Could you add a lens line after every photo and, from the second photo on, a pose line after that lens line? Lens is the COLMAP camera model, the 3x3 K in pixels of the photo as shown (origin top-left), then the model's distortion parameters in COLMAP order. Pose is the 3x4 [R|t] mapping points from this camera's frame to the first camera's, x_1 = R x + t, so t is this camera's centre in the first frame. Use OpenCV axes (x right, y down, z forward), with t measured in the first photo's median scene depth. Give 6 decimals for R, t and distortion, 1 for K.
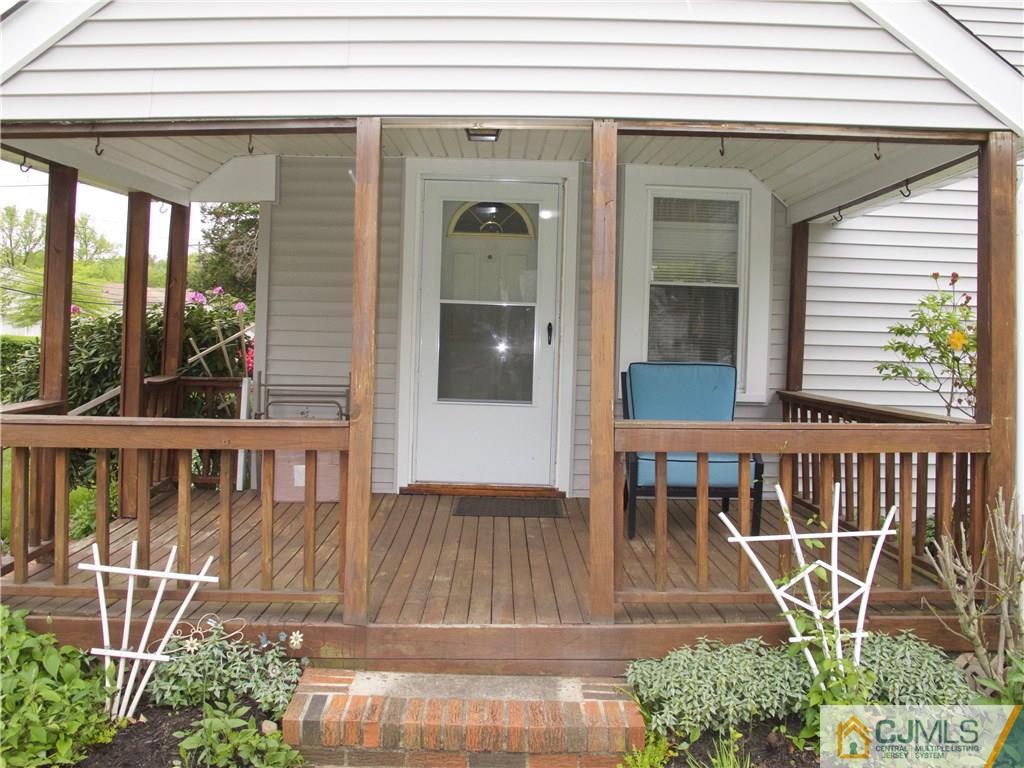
lens RADIAL K [[863.9, 0, 516.9], [0, 863.9, 355.5], [0, 0, 1]] dist [-0.139358, 0.110391]
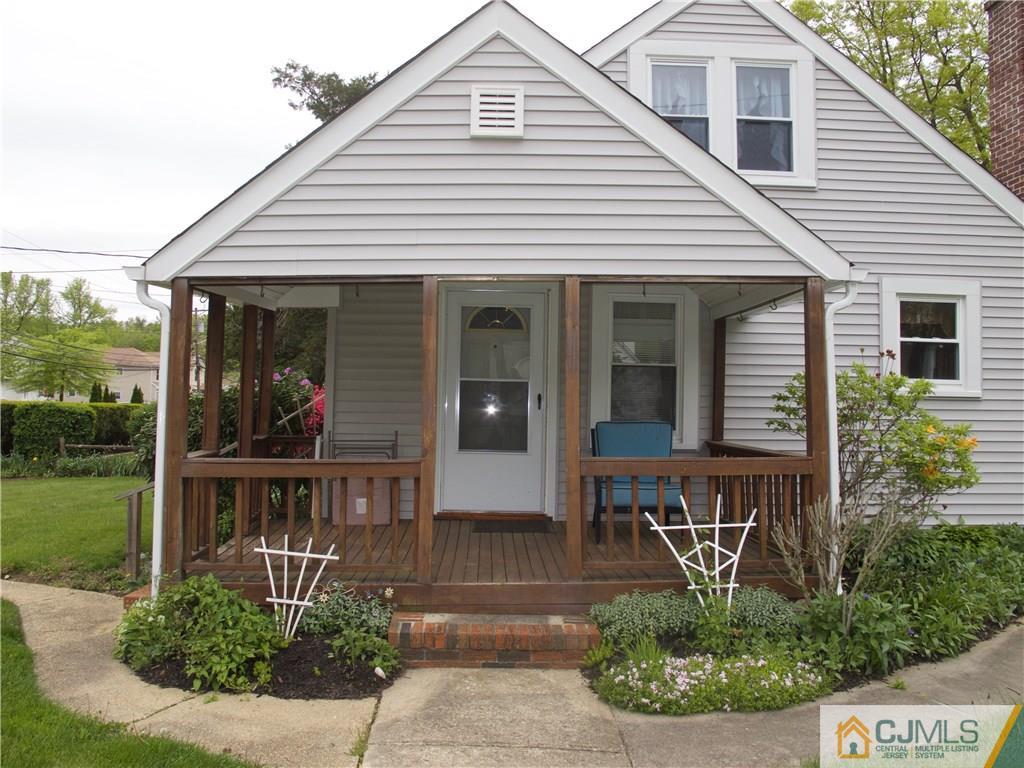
lens RADIAL K [[863.9, 0, 516.9], [0, 863.9, 355.5], [0, 0, 1]] dist [-0.139358, 0.110391]
pose [[0.999833, -0.009793, 0.015449, -0.032546], [0.010850, 0.997499, -0.069849, -0.004827], [-0.014726, 0.070005, 0.997438, -0.665793]]
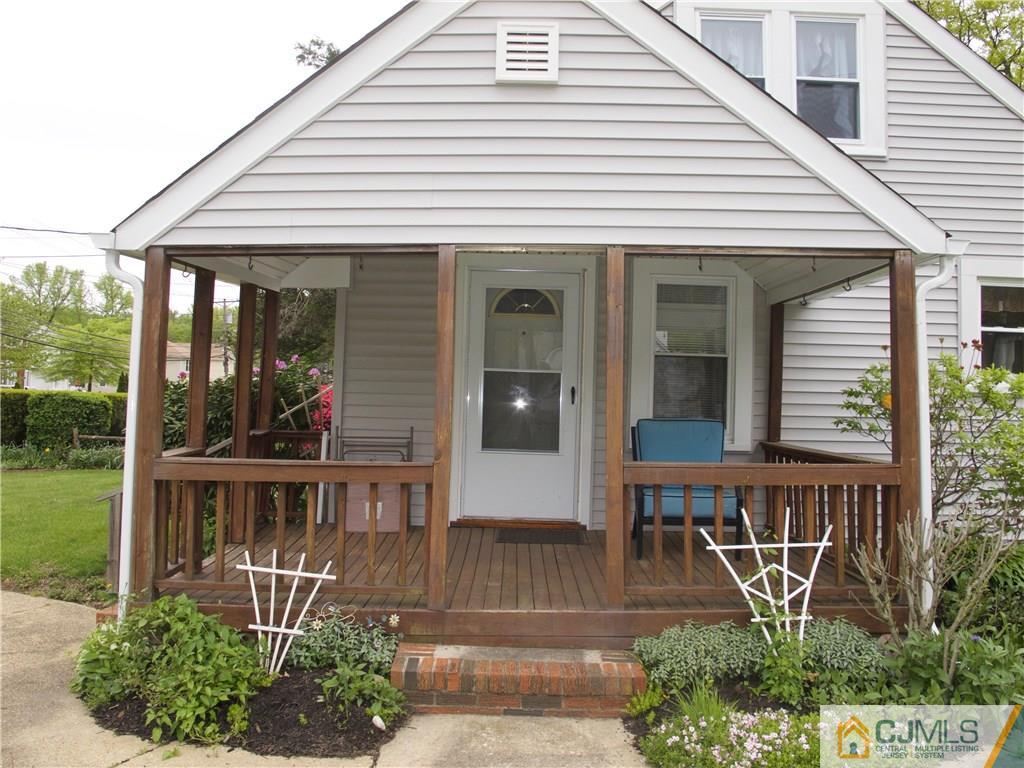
lens RADIAL K [[863.9, 0, 516.9], [0, 863.9, 355.5], [0, 0, 1]] dist [-0.139358, 0.110391]
pose [[0.999821, -0.001610, -0.018863, -0.032180], [0.000416, 0.998006, -0.063124, -0.007774], [0.018927, 0.063105, 0.997827, -0.398829]]
